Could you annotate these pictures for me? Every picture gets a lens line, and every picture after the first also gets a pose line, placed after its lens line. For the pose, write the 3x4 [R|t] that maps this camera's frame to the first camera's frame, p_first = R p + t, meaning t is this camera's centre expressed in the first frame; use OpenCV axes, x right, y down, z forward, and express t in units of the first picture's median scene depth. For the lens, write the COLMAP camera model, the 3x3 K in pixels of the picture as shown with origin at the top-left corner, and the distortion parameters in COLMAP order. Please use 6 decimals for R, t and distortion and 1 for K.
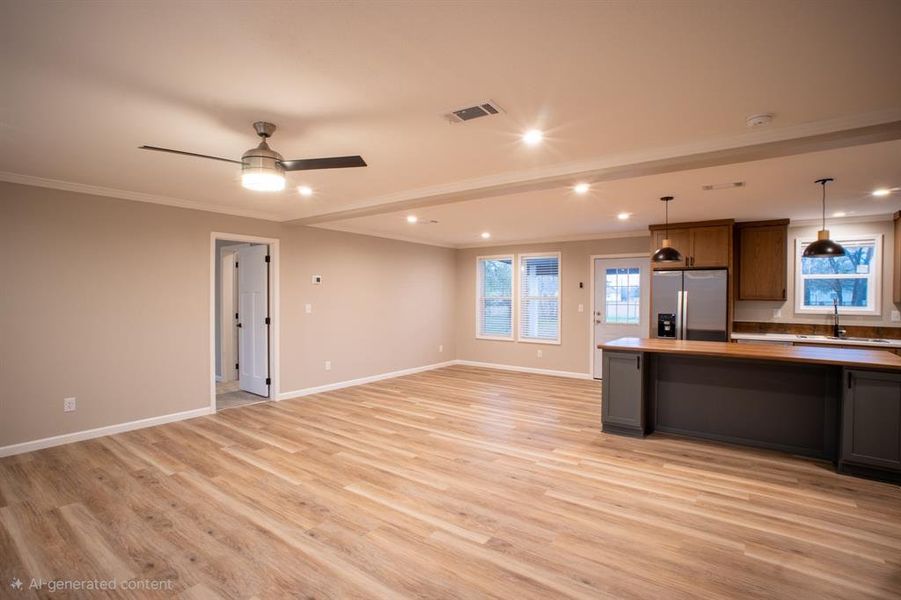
lens RADIAL K [[449.7, 0, 474.0], [0, 449.7, 298.5], [0, 0, 1]] dist [-0.017171, 0.000078]
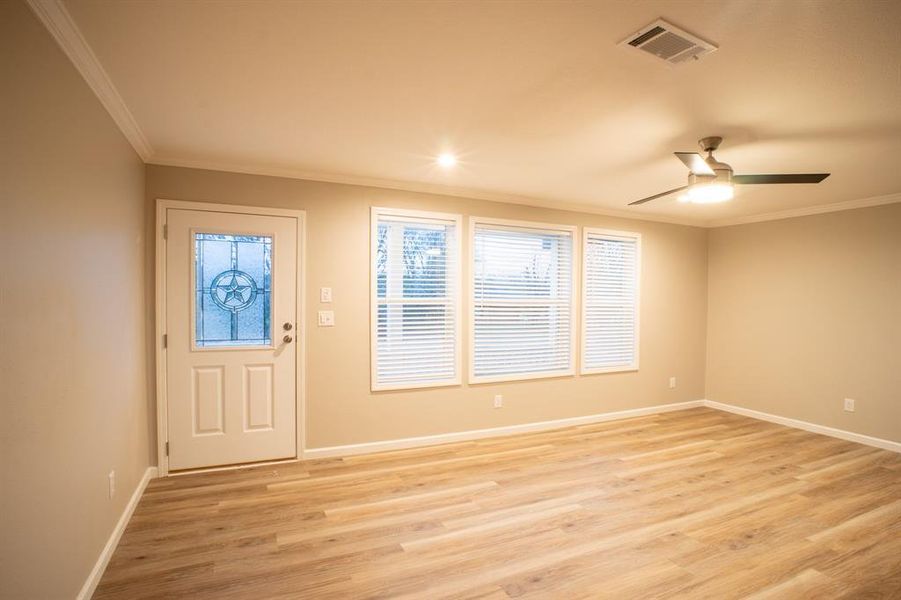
lens RADIAL K [[431.7, 0, 448.1], [0, 431.7, 308.3], [0, 0, 1]] dist [-0.048189, 0.000131]
pose [[-0.507007, 0.011632, -0.861864, 0.512952], [-0.024042, 0.999329, 0.027630, -0.004212], [0.861607, 0.034729, -0.506387, 0.723155]]
